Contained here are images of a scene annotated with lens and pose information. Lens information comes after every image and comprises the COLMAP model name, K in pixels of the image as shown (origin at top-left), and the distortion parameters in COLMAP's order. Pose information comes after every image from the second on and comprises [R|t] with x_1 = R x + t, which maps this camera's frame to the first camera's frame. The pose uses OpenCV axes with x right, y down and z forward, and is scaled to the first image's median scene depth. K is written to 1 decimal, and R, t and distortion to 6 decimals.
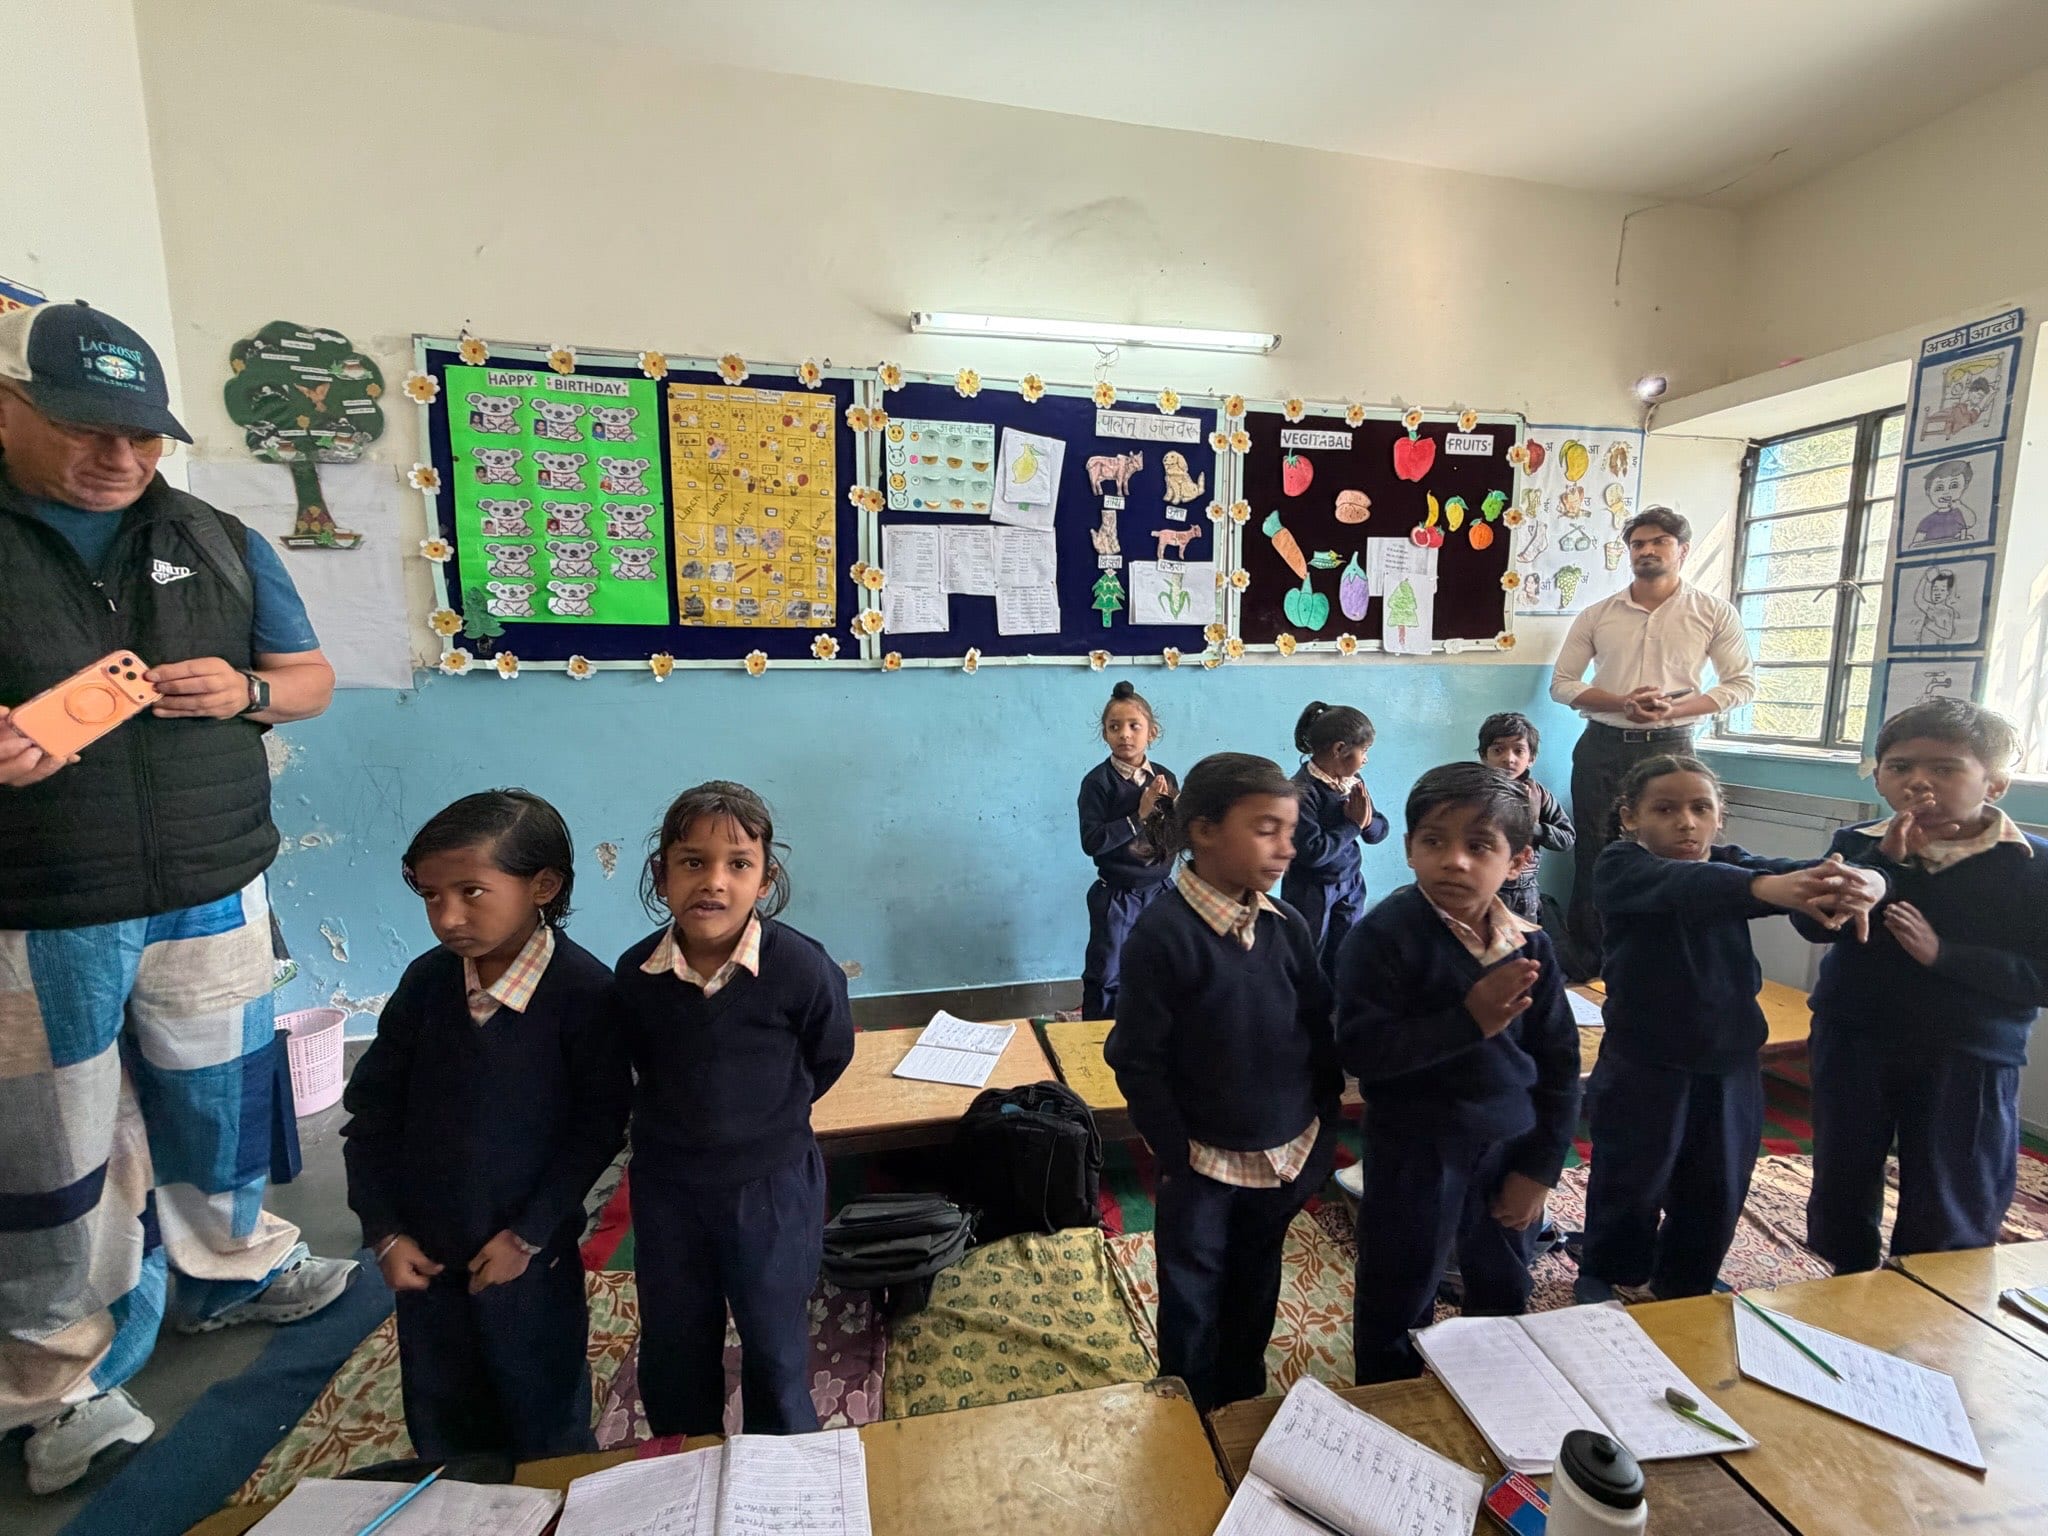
lens RADIAL K [[814.7, 0, 1011.3], [0, 814.7, 763.9], [0, 0, 1]] dist [-0.004989, 0.001389]
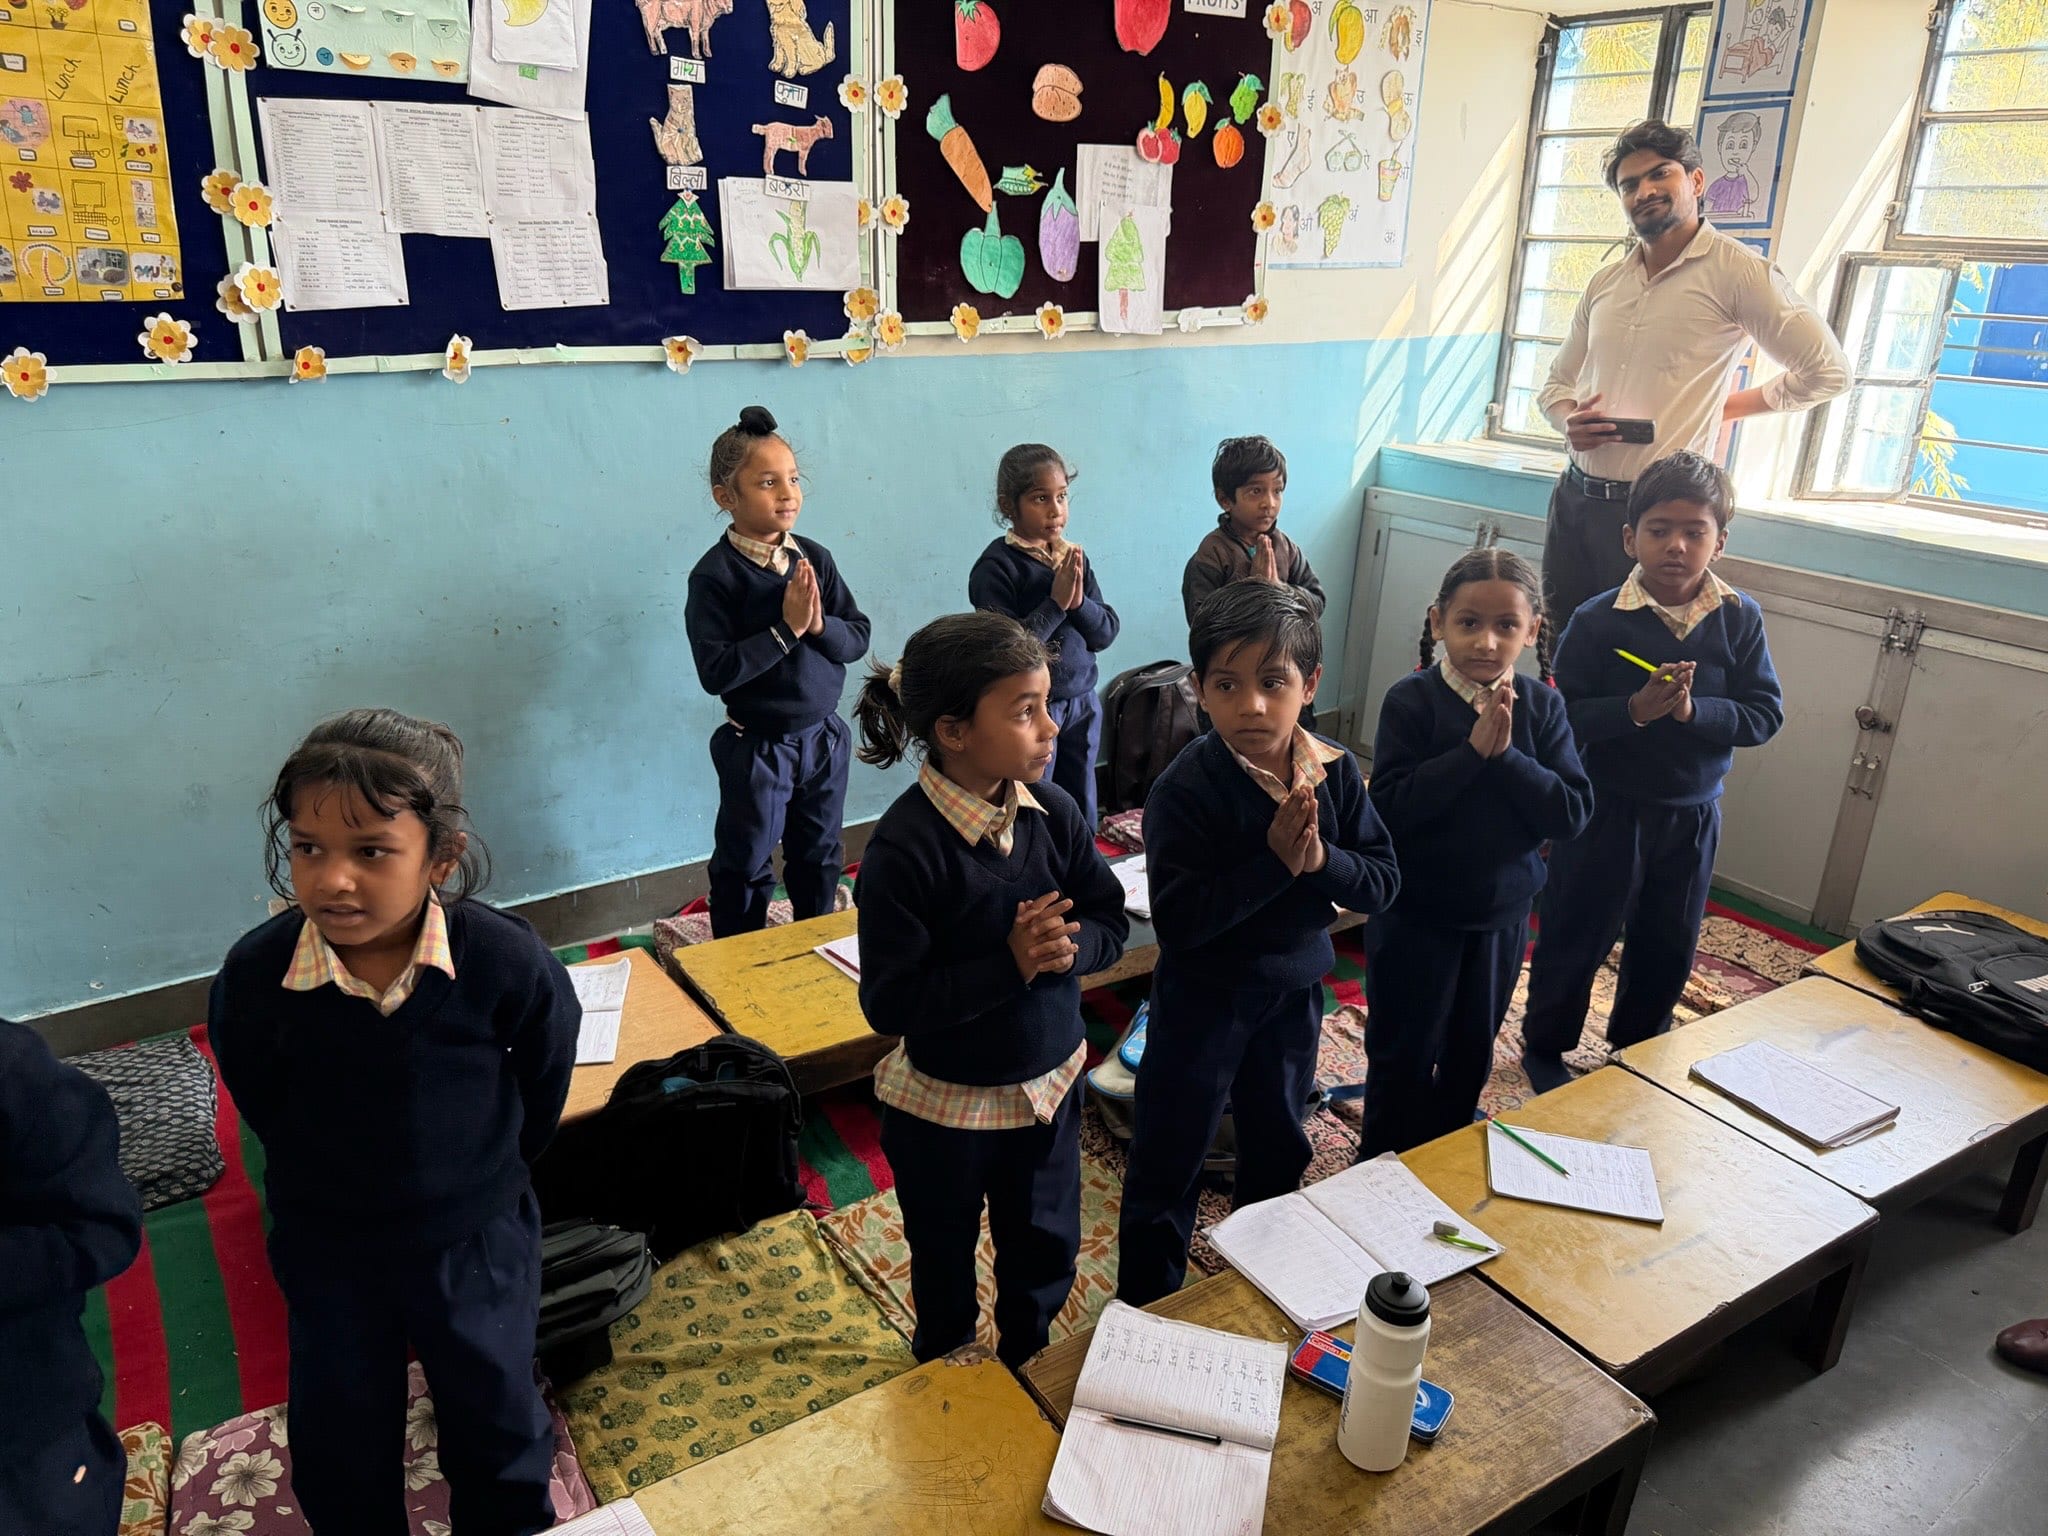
lens RADIAL K [[1460.5, 0, 992.2], [0, 1460.5, 747.4], [0, 0, 1]] dist [0.022534, -0.039430]
pose [[0.918234, -0.110792, 0.380226, -0.142771], [0.021810, 0.972762, 0.230778, -0.103687], [-0.395437, -0.203615, 0.895640, -0.128628]]
